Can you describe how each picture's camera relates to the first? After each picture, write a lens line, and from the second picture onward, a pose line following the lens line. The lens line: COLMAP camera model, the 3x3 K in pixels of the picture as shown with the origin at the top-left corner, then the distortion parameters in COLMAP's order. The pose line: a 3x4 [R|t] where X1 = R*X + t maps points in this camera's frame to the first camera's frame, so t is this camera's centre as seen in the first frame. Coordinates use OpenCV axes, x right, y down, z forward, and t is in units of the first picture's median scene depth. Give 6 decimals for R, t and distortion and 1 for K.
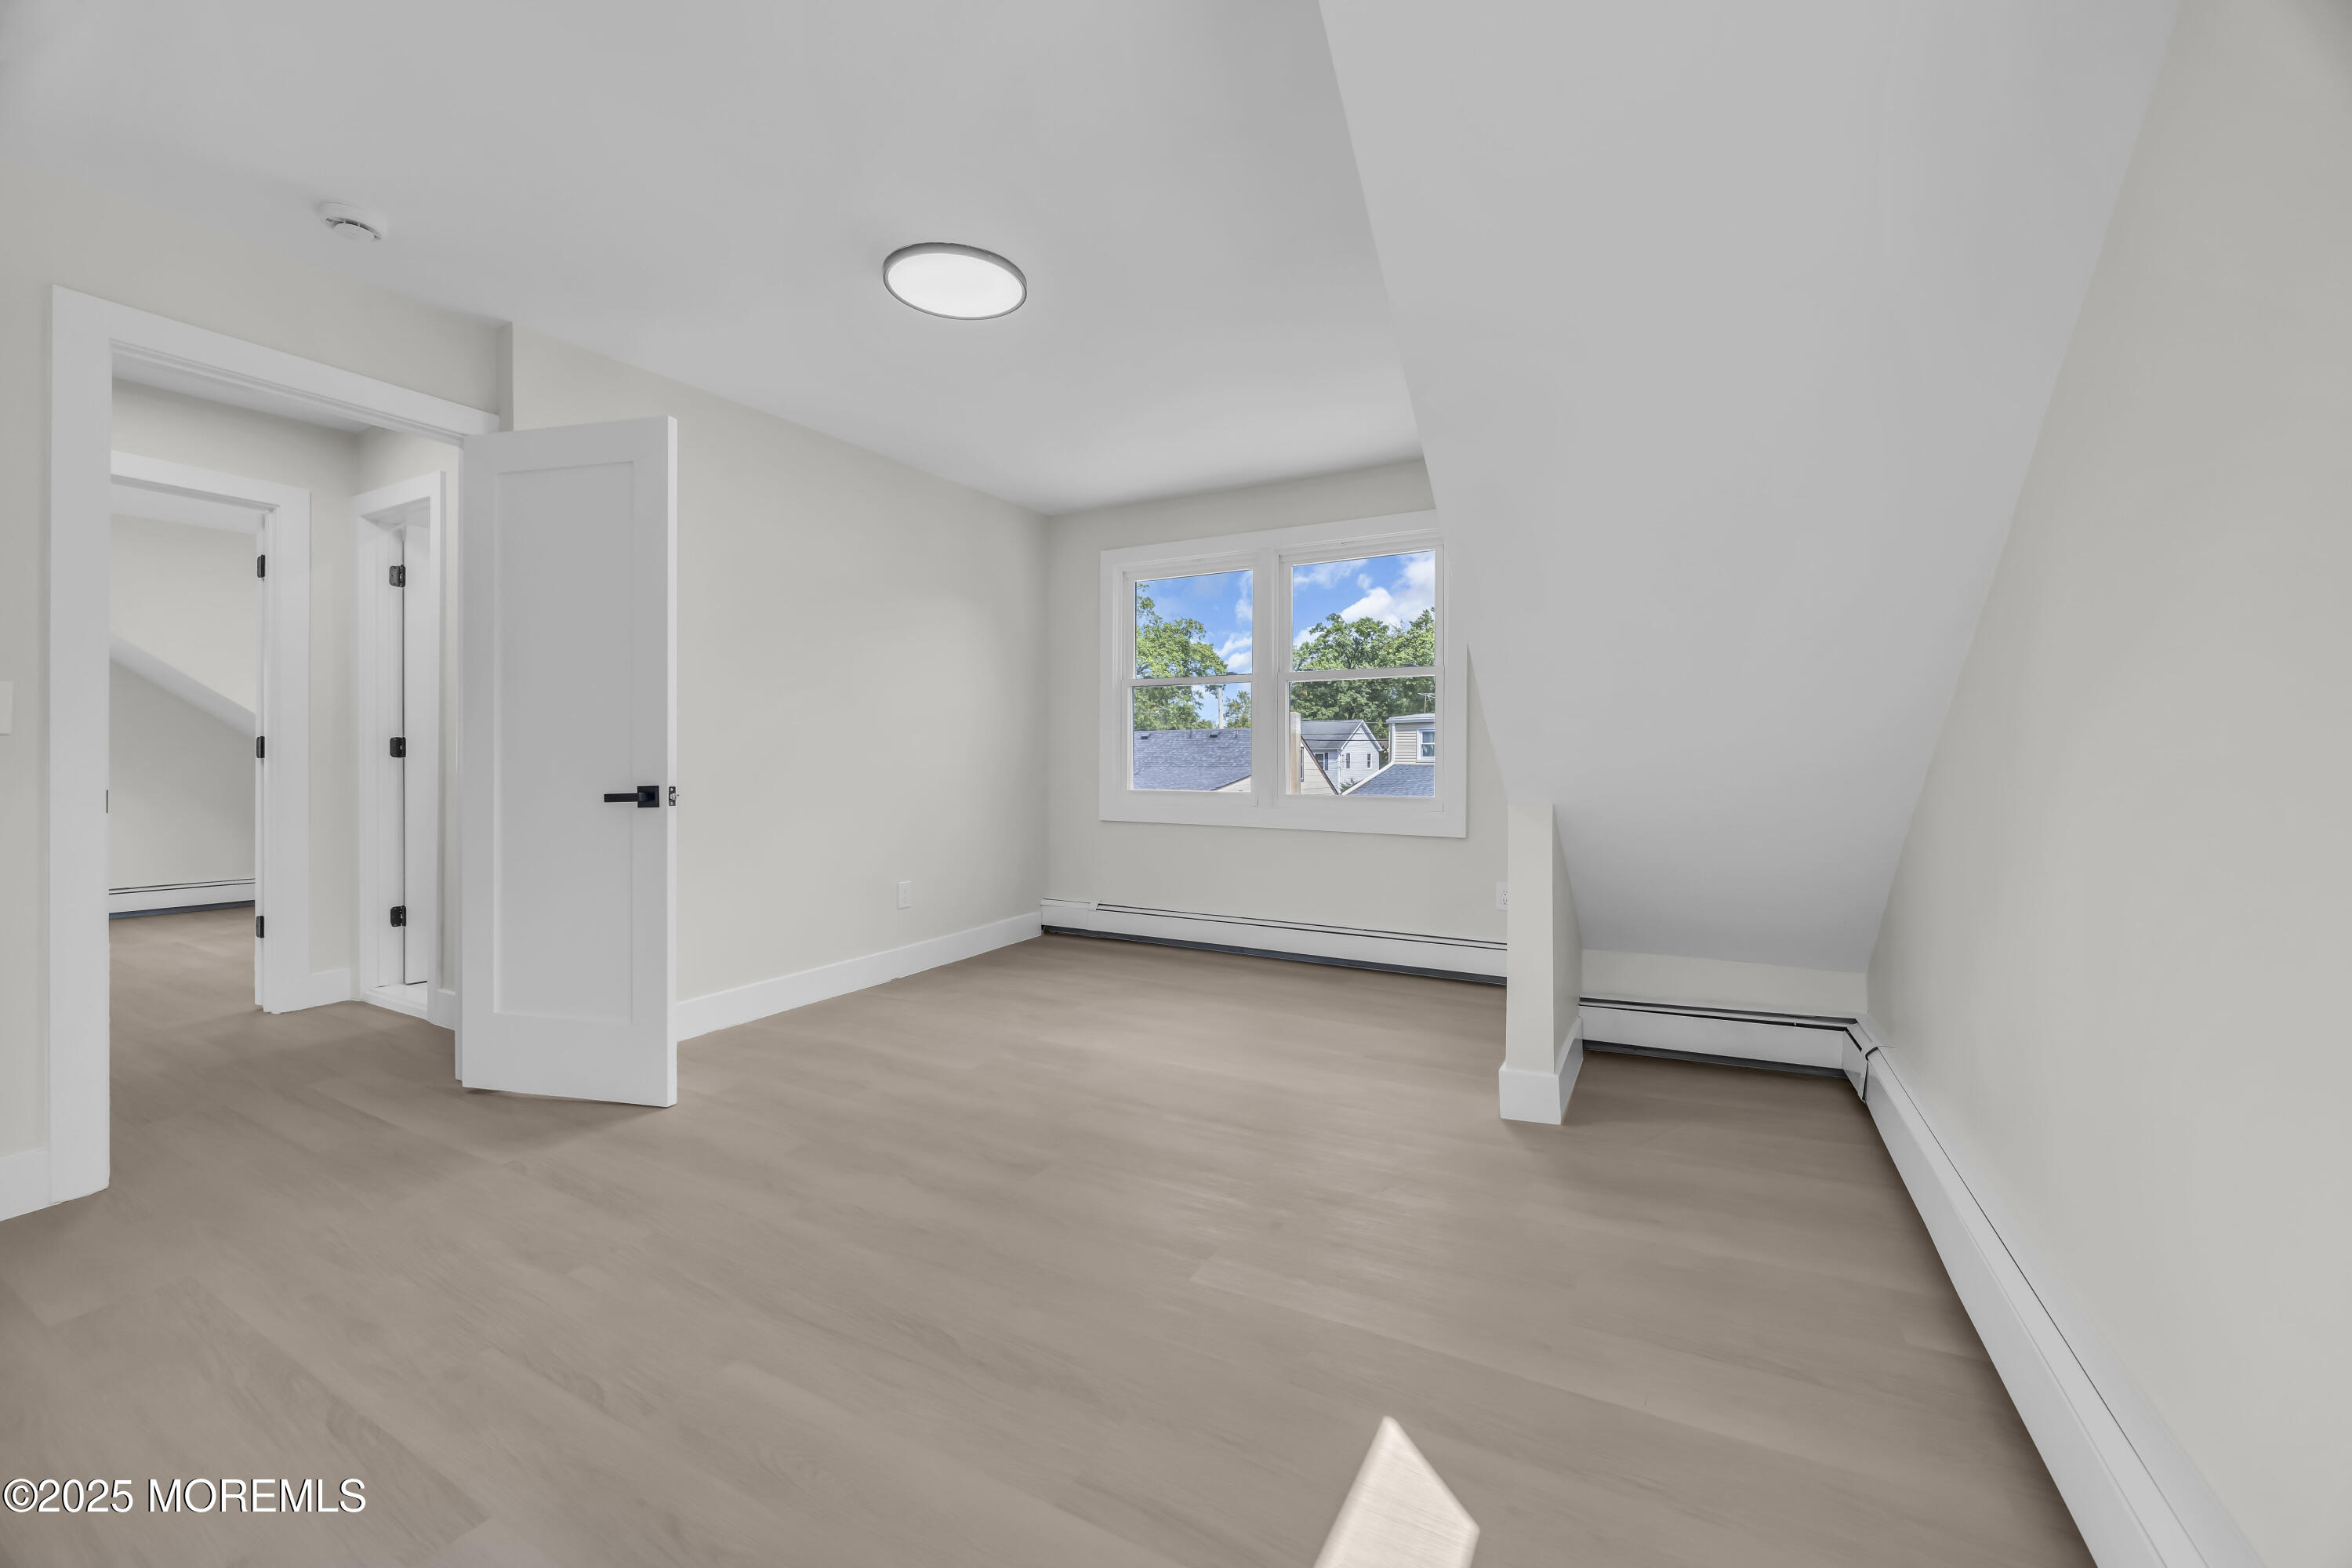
lens RADIAL K [[902.3, 0, 1200.9], [0, 902.3, 778.6], [0, 0, 1]] dist [0.000245, -0.000092]
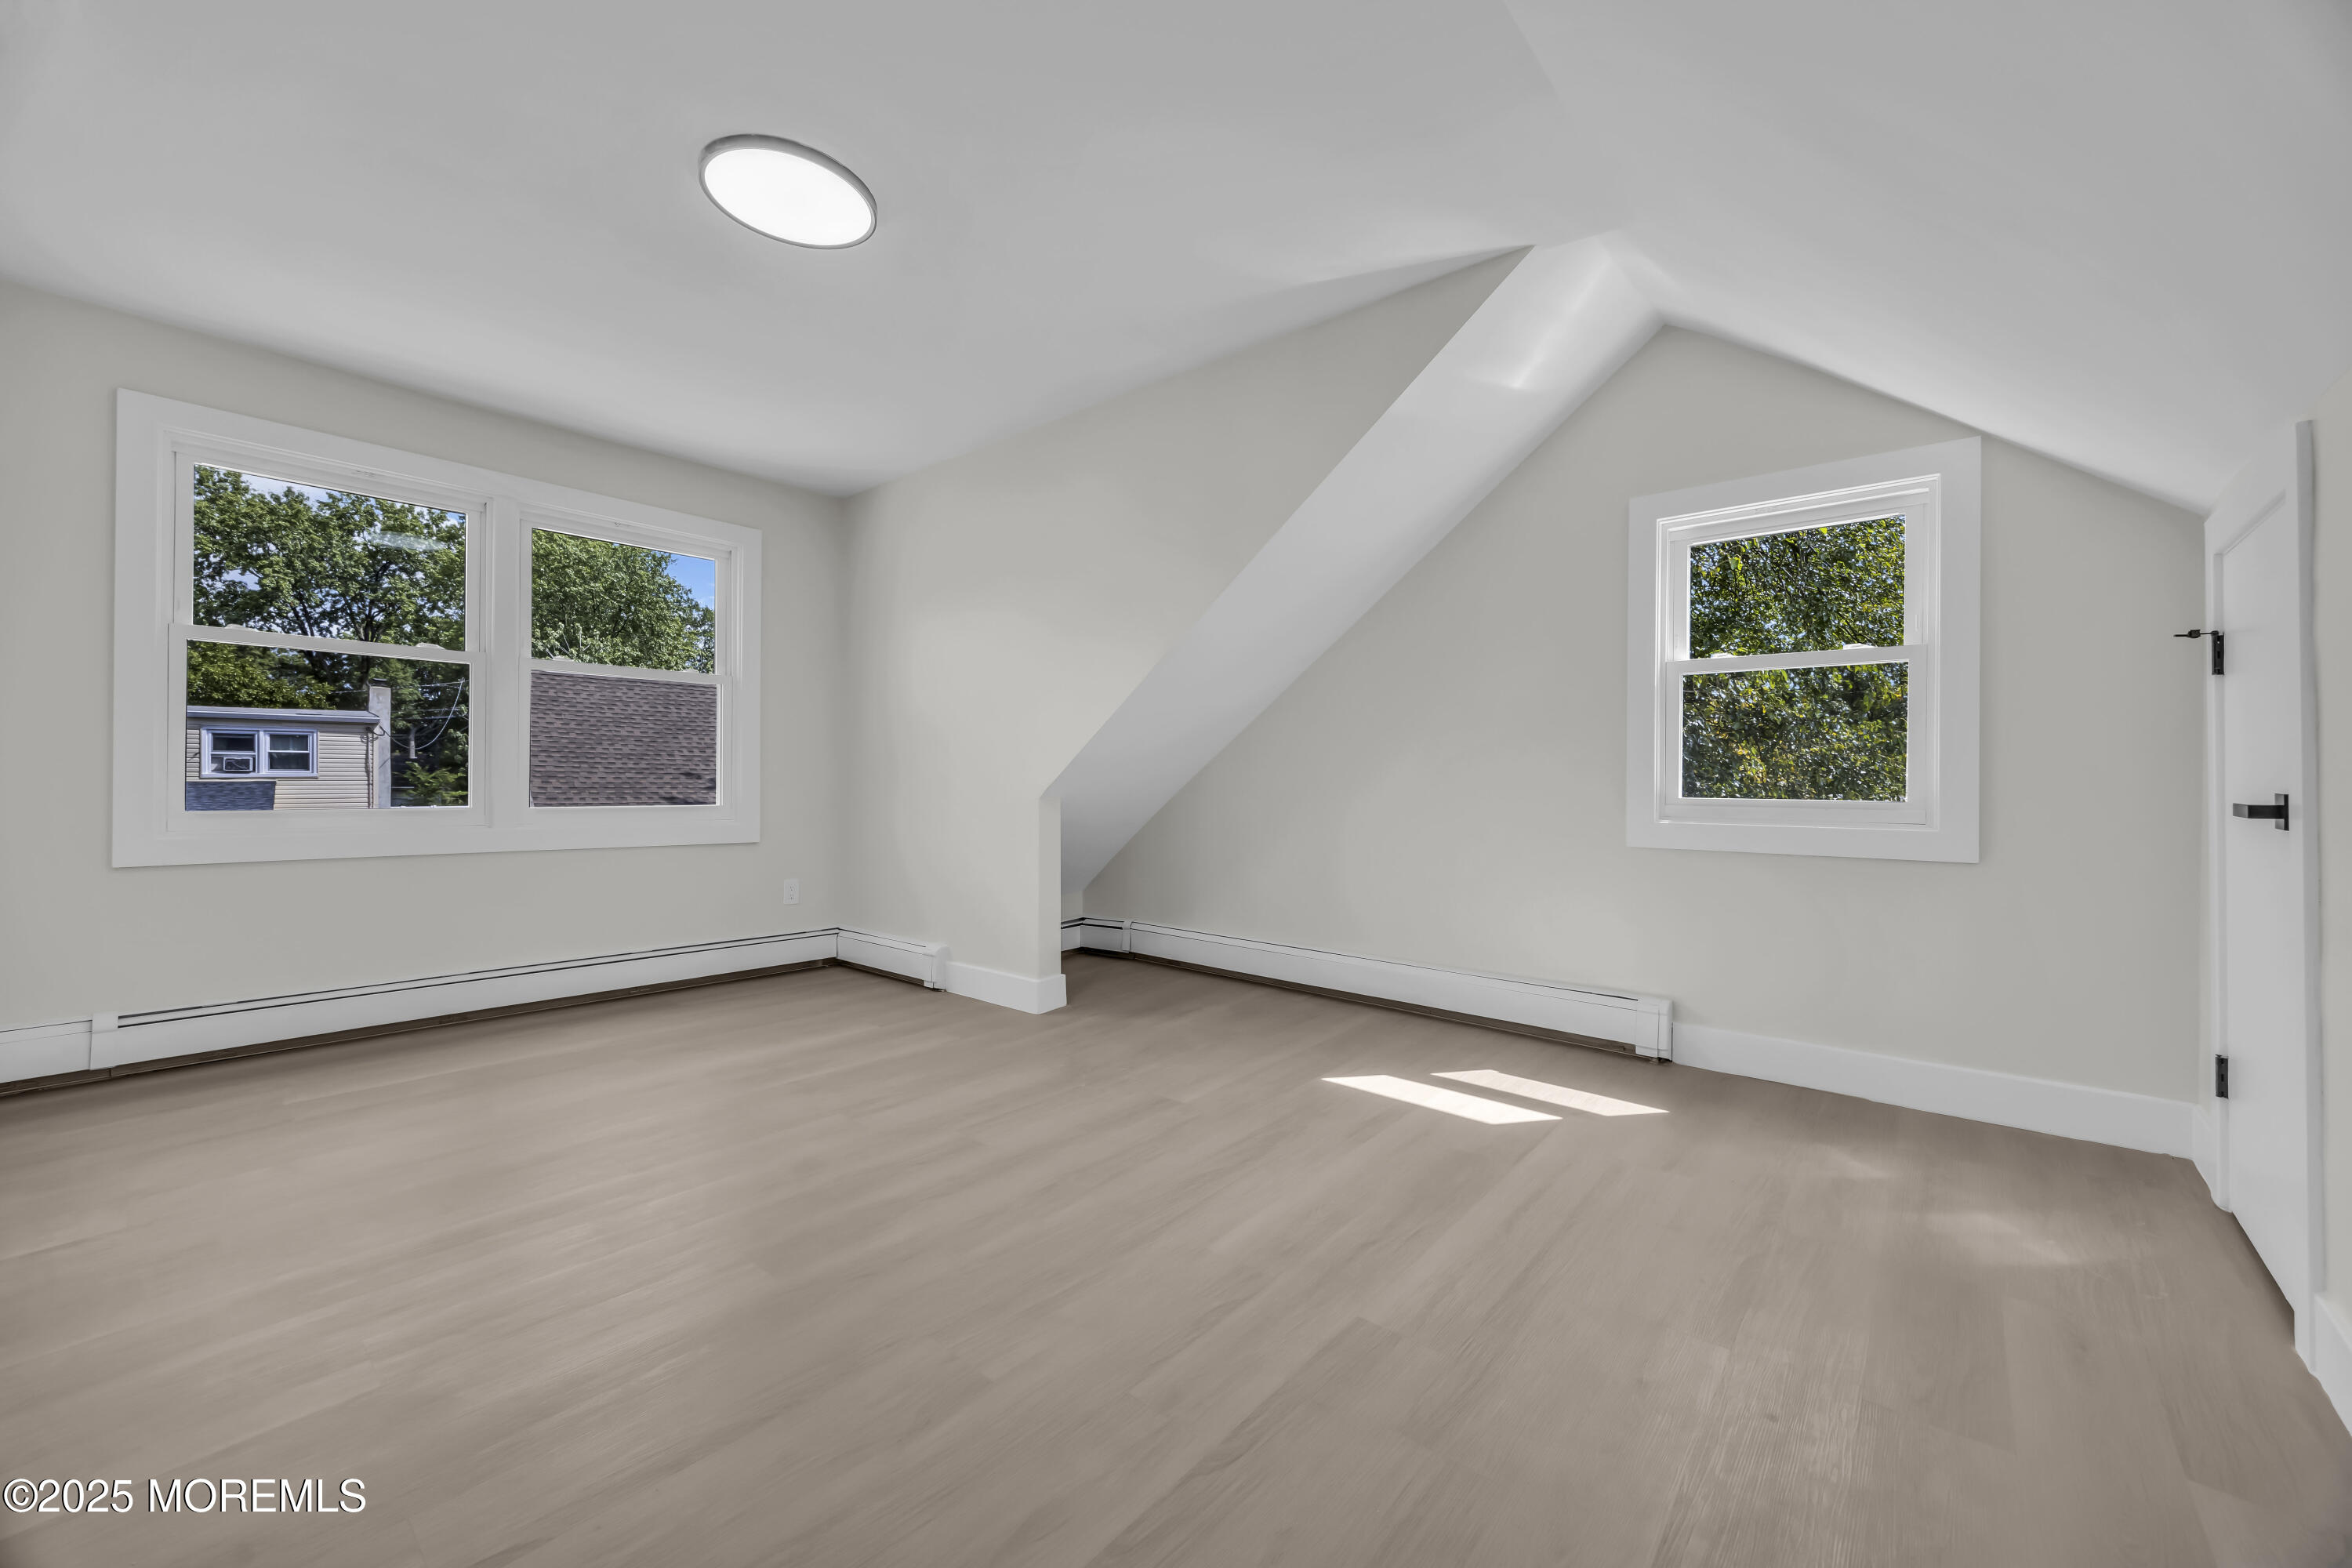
lens RADIAL K [[902.3, 0, 1200.9], [0, 902.3, 778.6], [0, 0, 1]] dist [0.000245, -0.000092]
pose [[0.187583, 0.008370, 0.982213, -1.070989], [0.015081, 0.999821, -0.011400, 0.017708], [-0.982133, 0.016951, 0.187423, 0.481837]]
